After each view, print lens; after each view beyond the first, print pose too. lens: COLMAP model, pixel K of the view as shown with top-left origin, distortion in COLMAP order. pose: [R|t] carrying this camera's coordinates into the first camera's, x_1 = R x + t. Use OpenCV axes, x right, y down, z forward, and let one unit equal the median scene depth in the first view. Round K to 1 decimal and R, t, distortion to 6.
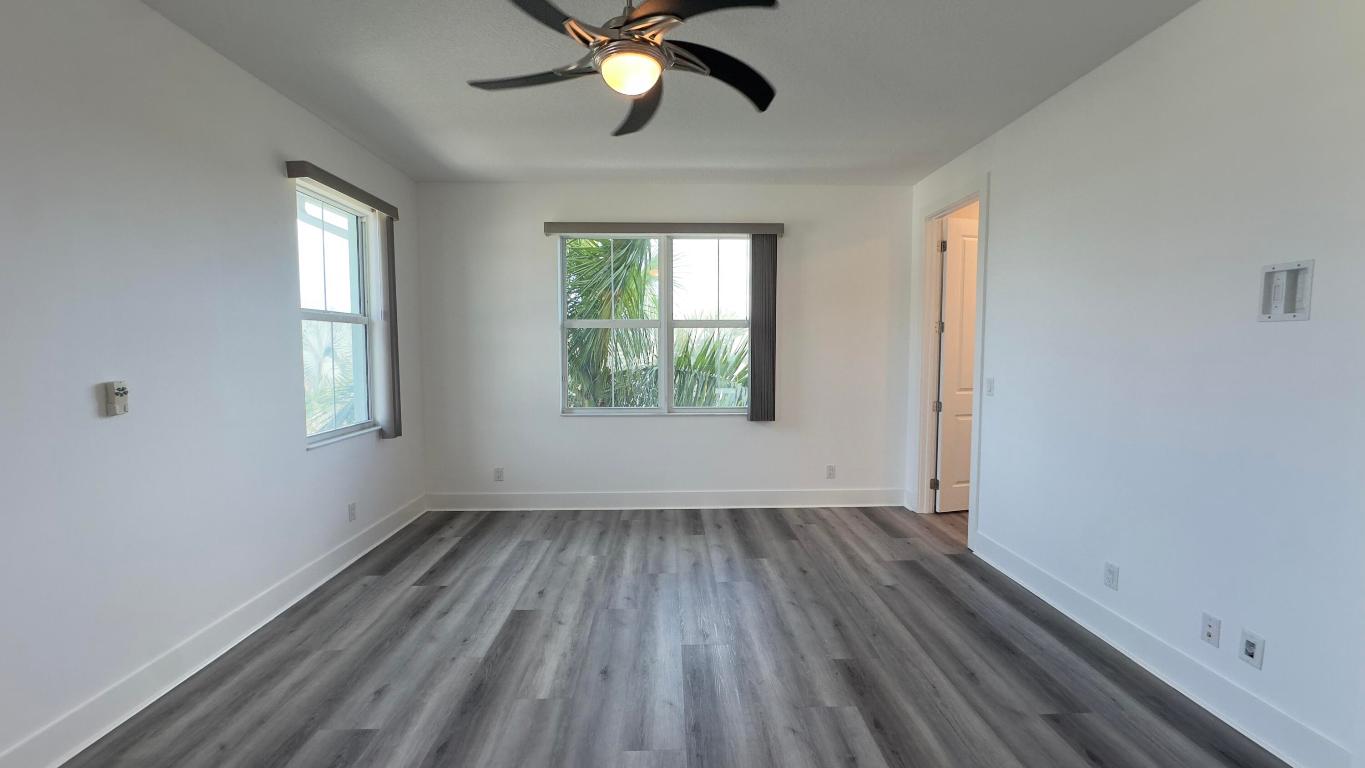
lens RADIAL K [[545.7, 0, 681.2], [0, 545.7, 383.2], [0, 0, 1]] dist [-0.002557, 0.000527]
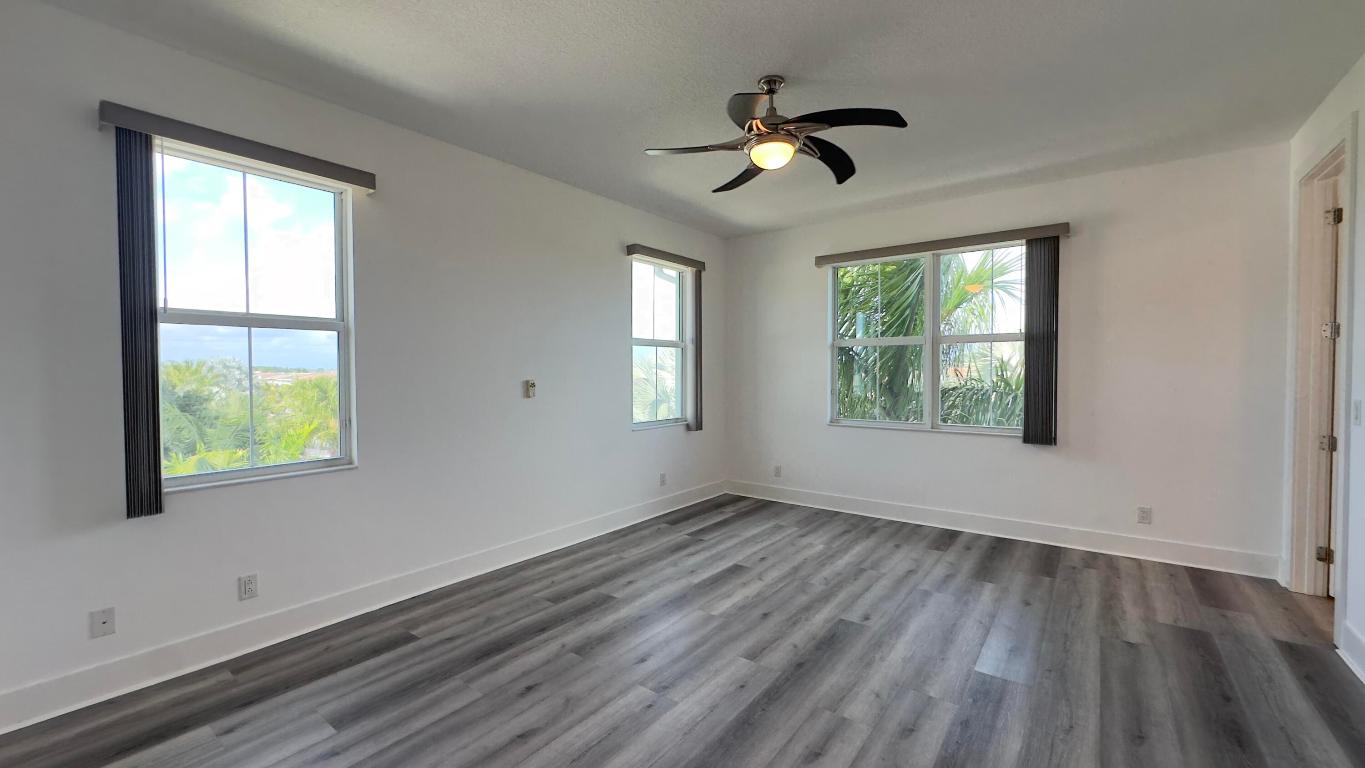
lens RADIAL K [[545.7, 0, 681.2], [0, 545.7, 383.2], [0, 0, 1]] dist [-0.002557, 0.000527]
pose [[0.775542, 0.013402, -0.631153, 0.330323], [-0.040678, 0.998758, -0.028776, 0.024251], [0.629984, 0.047991, 0.775124, -0.087836]]
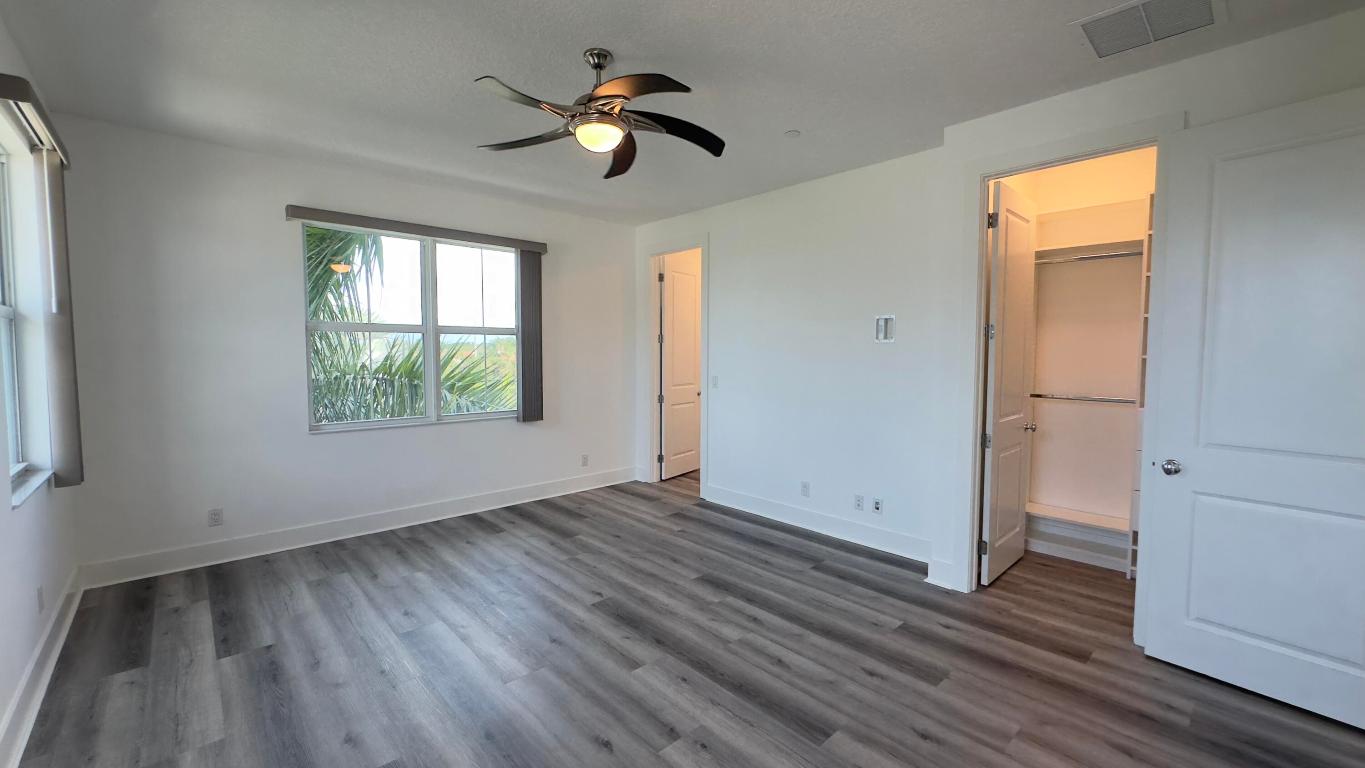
lens RADIAL K [[545.7, 0, 681.2], [0, 545.7, 383.2], [0, 0, 1]] dist [-0.002557, 0.000527]
pose [[0.753696, -0.033972, 0.656345, -0.440615], [0.039560, 0.999197, 0.006290, -0.002264], [-0.656031, 0.021225, 0.754435, -0.028697]]
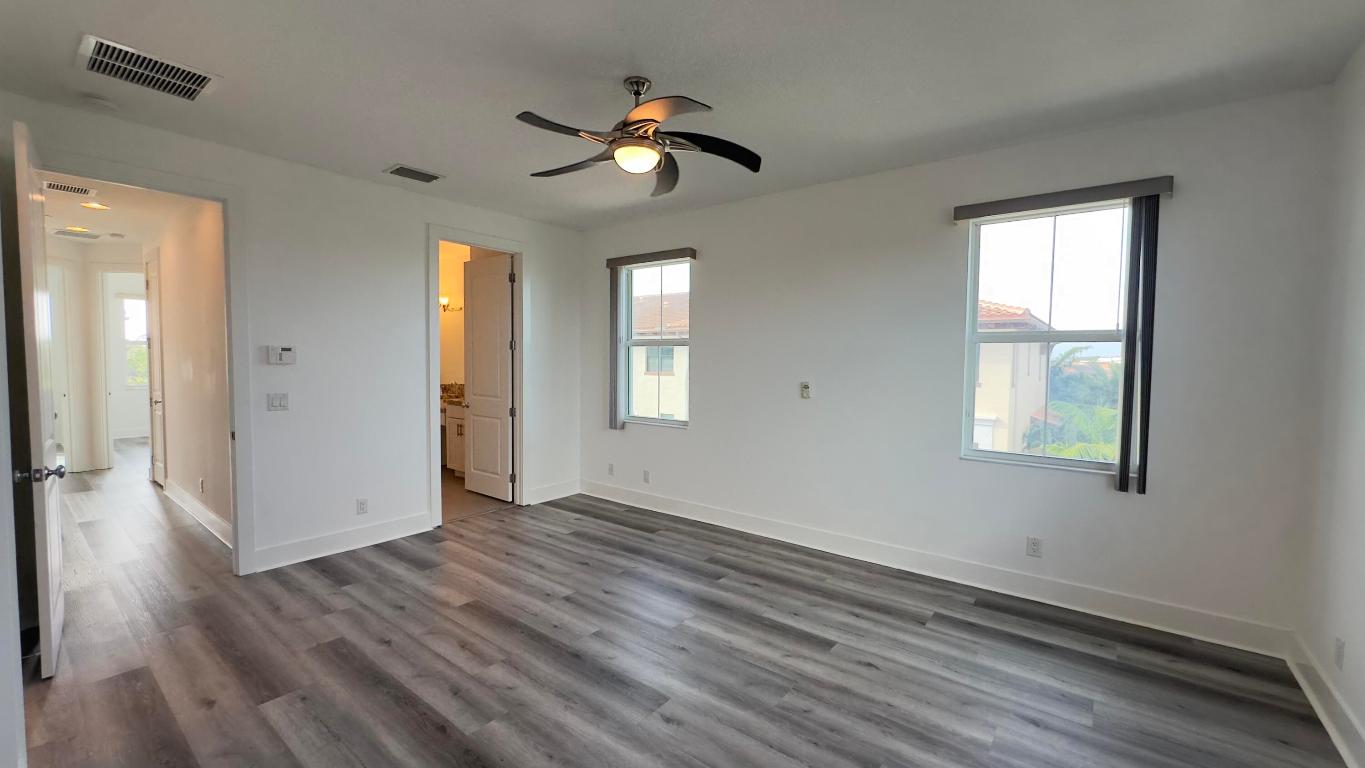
lens RADIAL K [[545.7, 0, 681.2], [0, 545.7, 383.2], [0, 0, 1]] dist [-0.002557, 0.000527]
pose [[-0.639583, 0.029583, -0.768152, 0.481384], [-0.061318, 0.994112, 0.089340, -0.086343], [0.766272, 0.104242, -0.634003, 1.100285]]
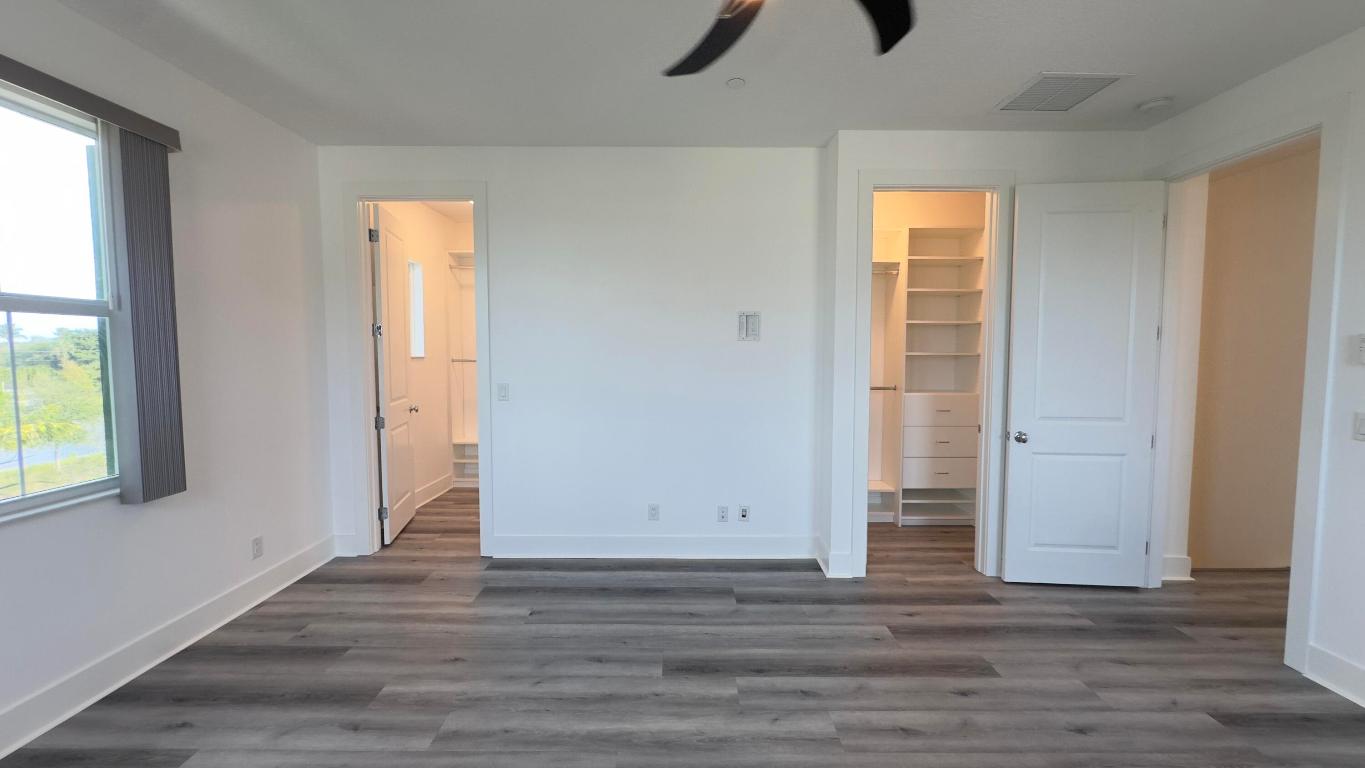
lens RADIAL K [[545.7, 0, 681.2], [0, 545.7, 383.2], [0, 0, 1]] dist [-0.002557, 0.000527]
pose [[0.030948, -0.060276, 0.997702, -0.454687], [0.064831, 0.996199, 0.058174, -0.048056], [-0.997416, 0.062882, 0.034738, 0.616477]]
